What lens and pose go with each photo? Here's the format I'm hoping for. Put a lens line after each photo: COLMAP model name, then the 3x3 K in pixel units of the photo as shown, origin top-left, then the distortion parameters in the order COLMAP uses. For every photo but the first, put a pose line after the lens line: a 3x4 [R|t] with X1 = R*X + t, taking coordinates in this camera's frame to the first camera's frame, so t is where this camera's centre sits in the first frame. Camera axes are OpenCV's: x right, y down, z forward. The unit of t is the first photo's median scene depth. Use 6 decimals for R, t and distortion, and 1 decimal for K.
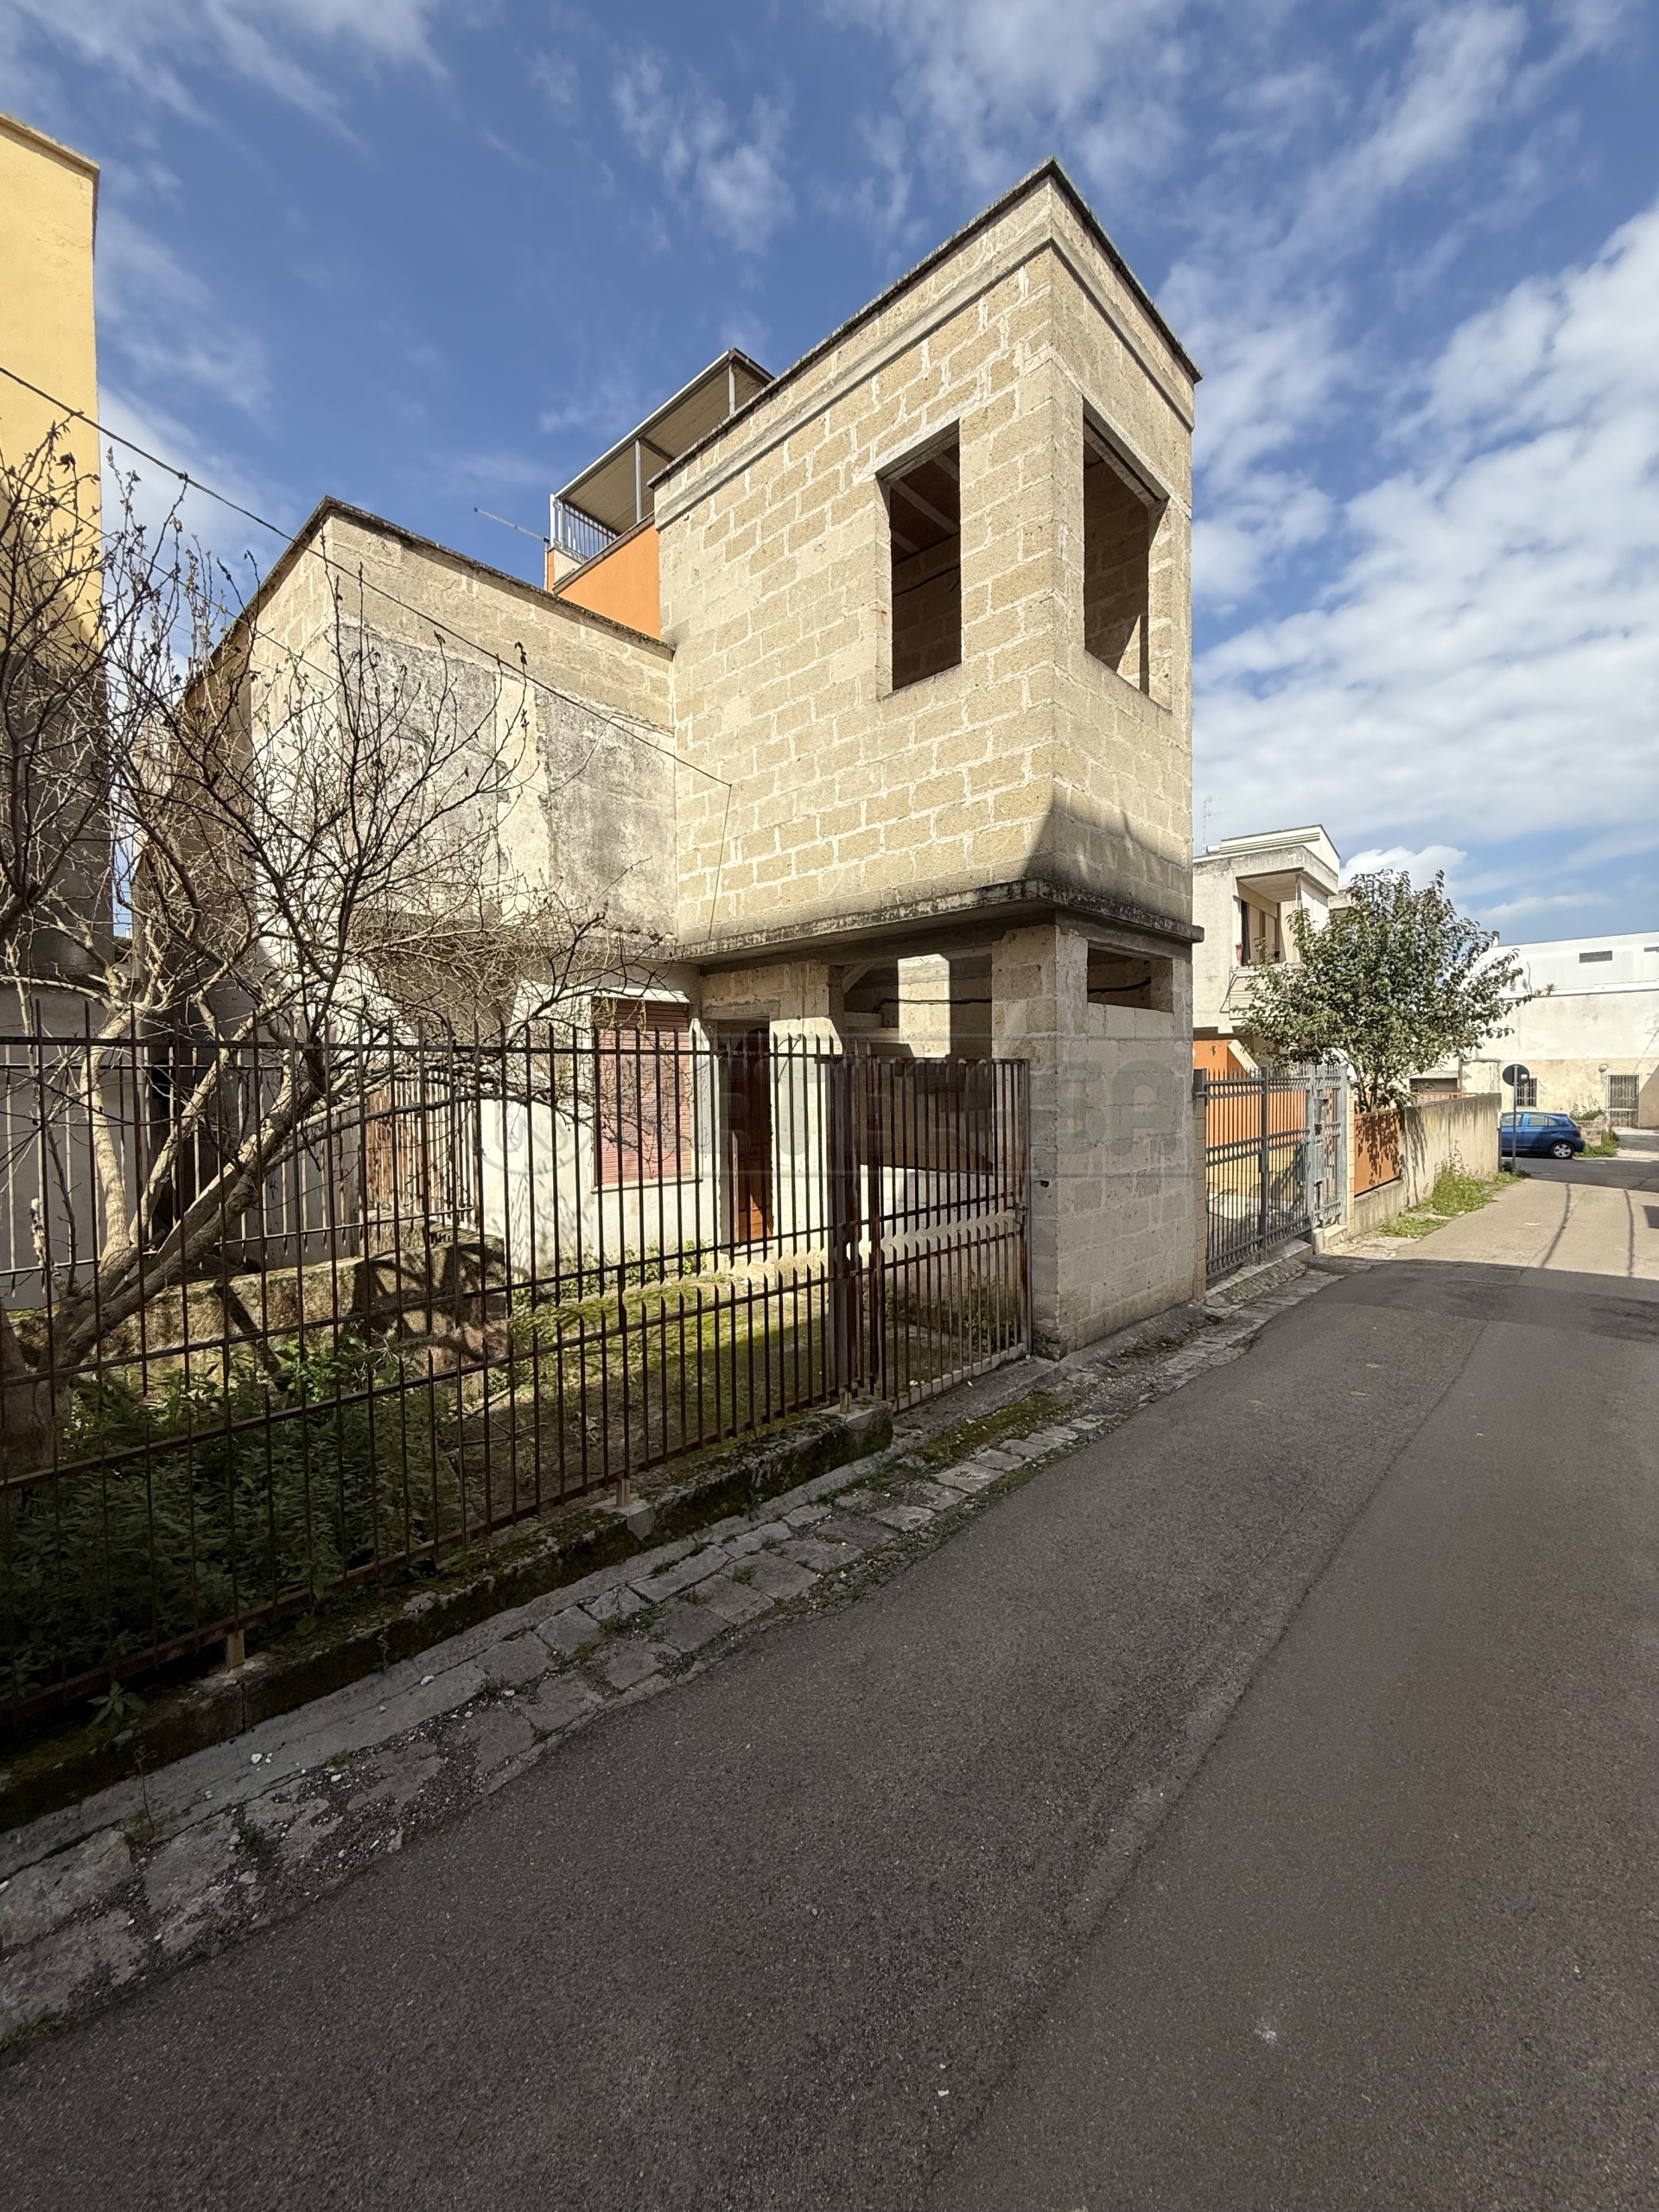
lens RADIAL K [[875.1, 0, 834.4], [0, 875.1, 1102.4], [0, 0, 1]] dist [-0.000153, -0.000007]
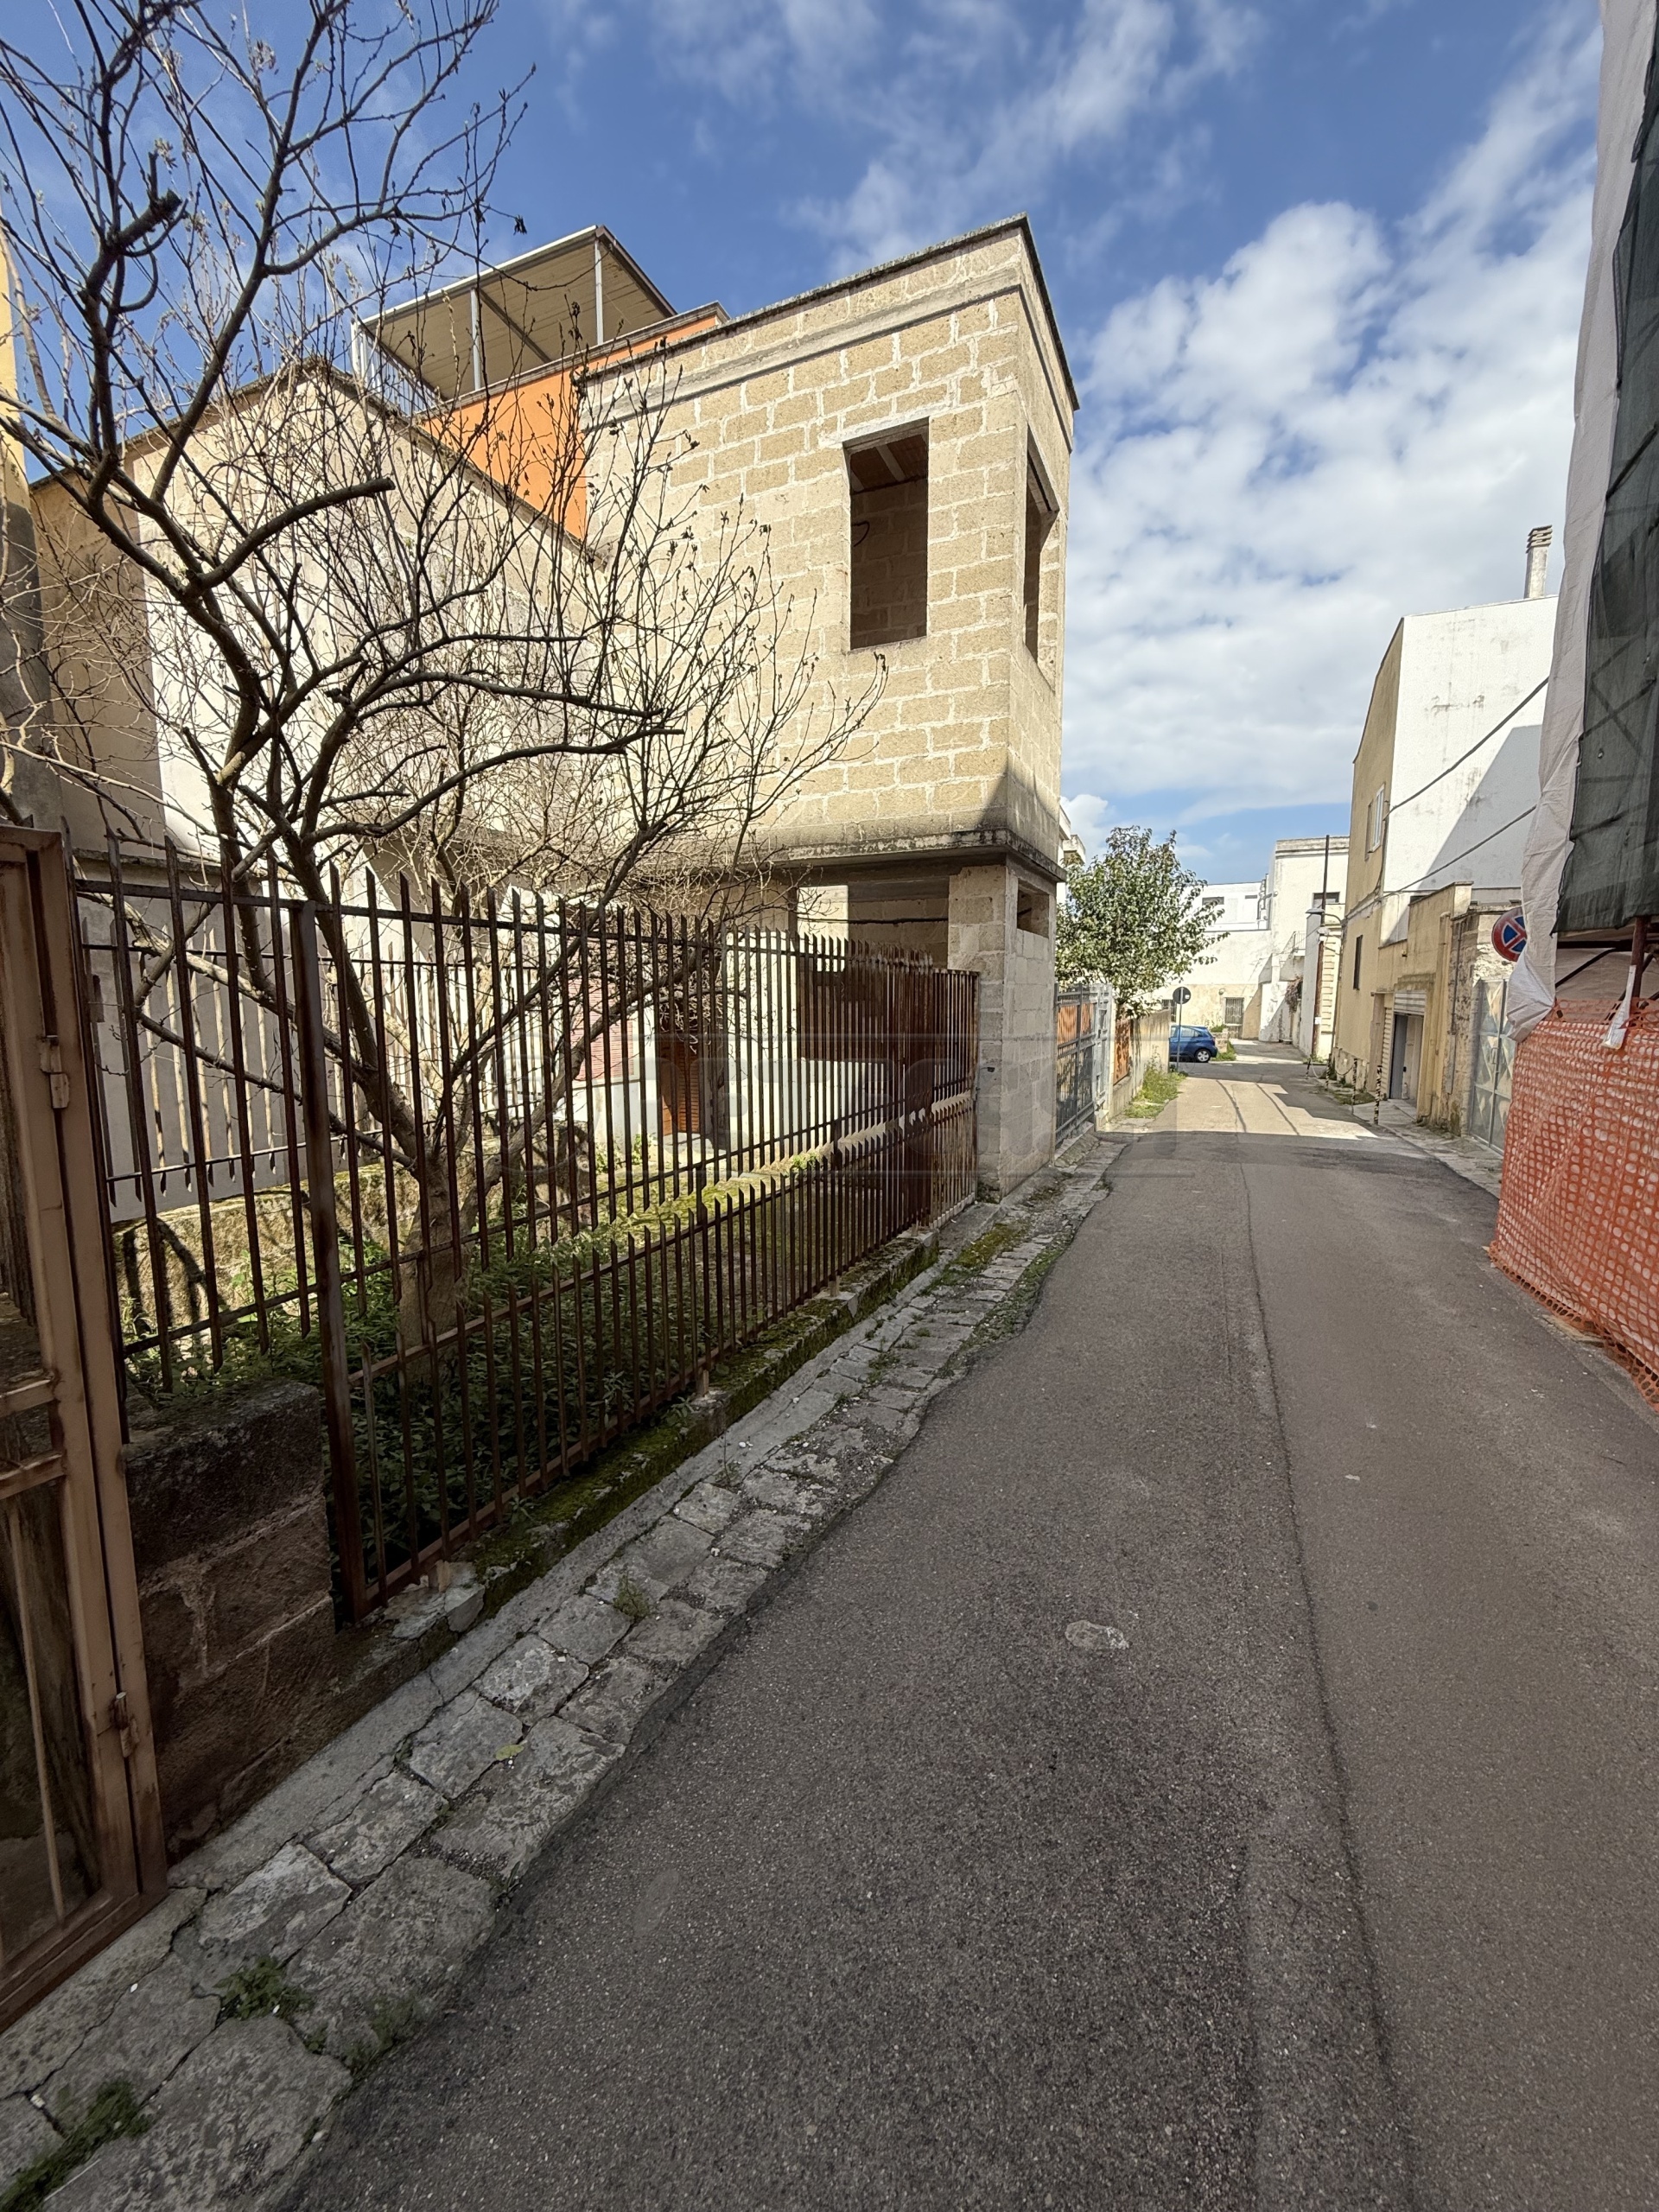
lens RADIAL K [[875.1, 0, 828.4], [0, 875.1, 1102.7], [0, 0, 1]] dist [-0.000153, -0.000007]
pose [[0.947586, -0.027345, 0.318330, -0.381335], [-0.002794, 0.995583, 0.093840, 0.020328], [-0.319490, -0.089811, 0.943324, -0.140114]]
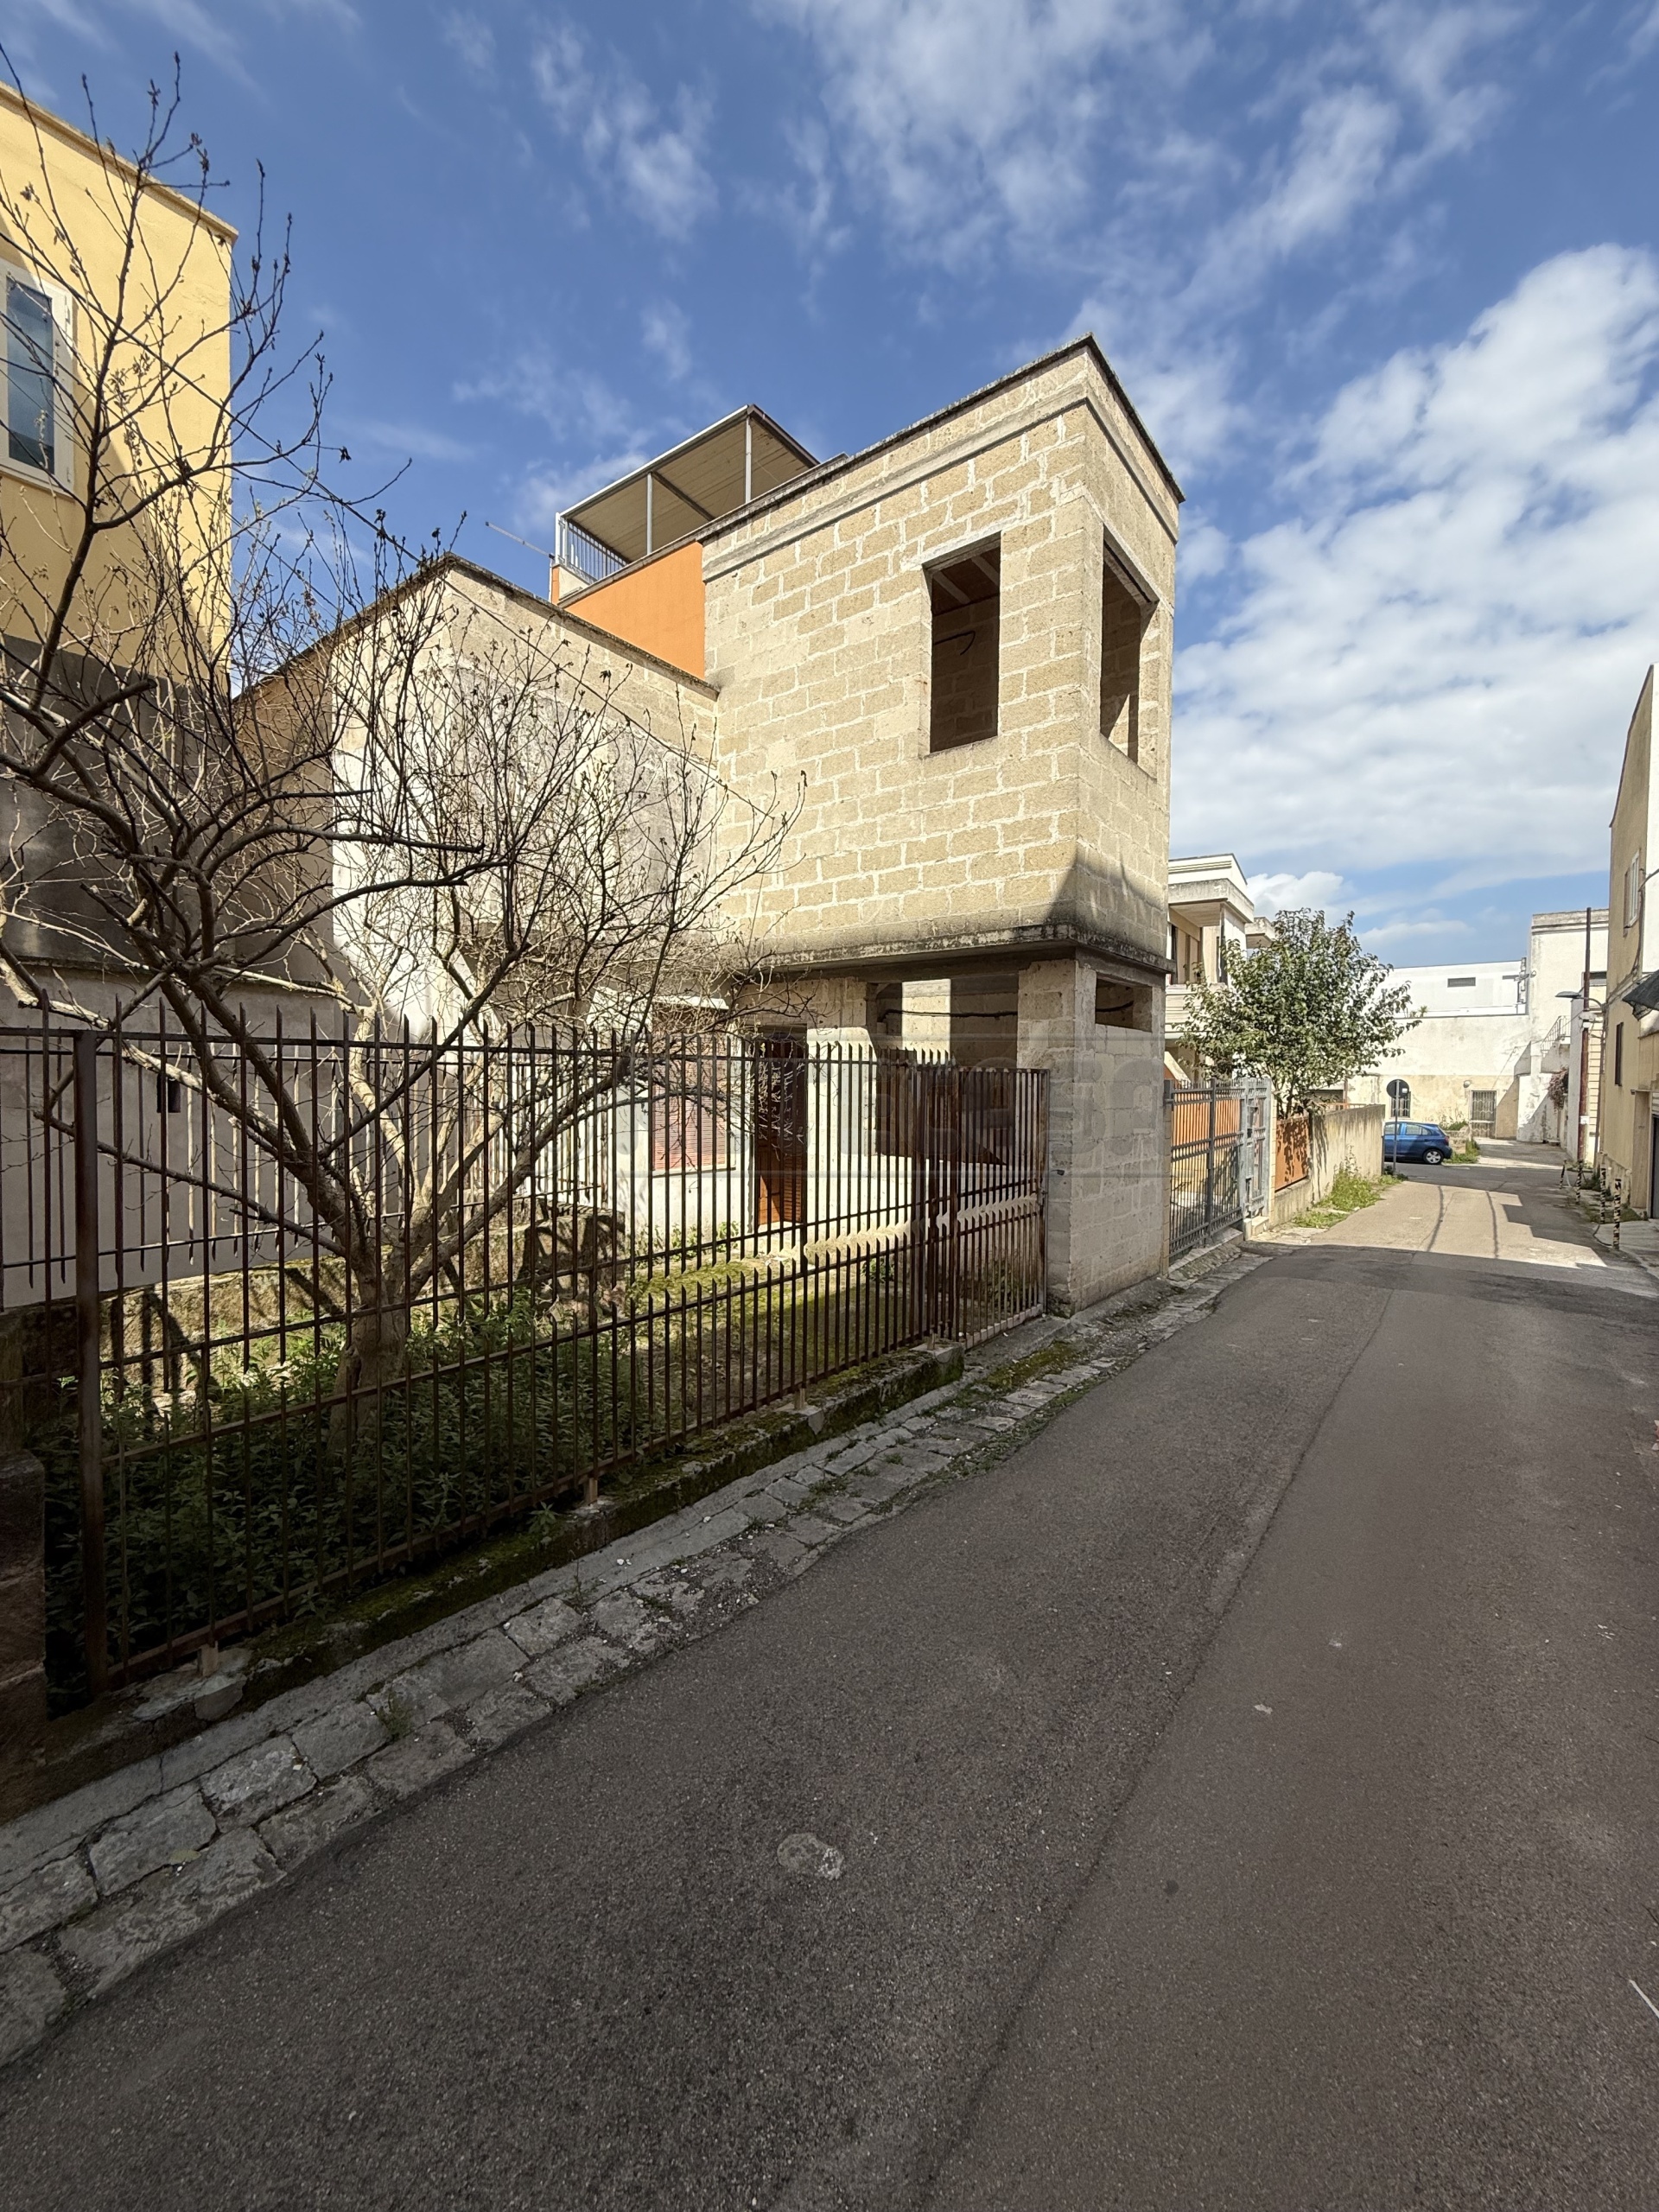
lens RADIAL K [[875.1, 0, 832.6], [0, 875.1, 1101.9], [0, 0, 1]] dist [-0.000153, -0.000007]
pose [[0.994954, 0.021571, 0.097989, -0.186545], [-0.021738, 0.999763, 0.000637, 0.001400], [-0.097952, -0.002764, 0.995187, -0.168268]]
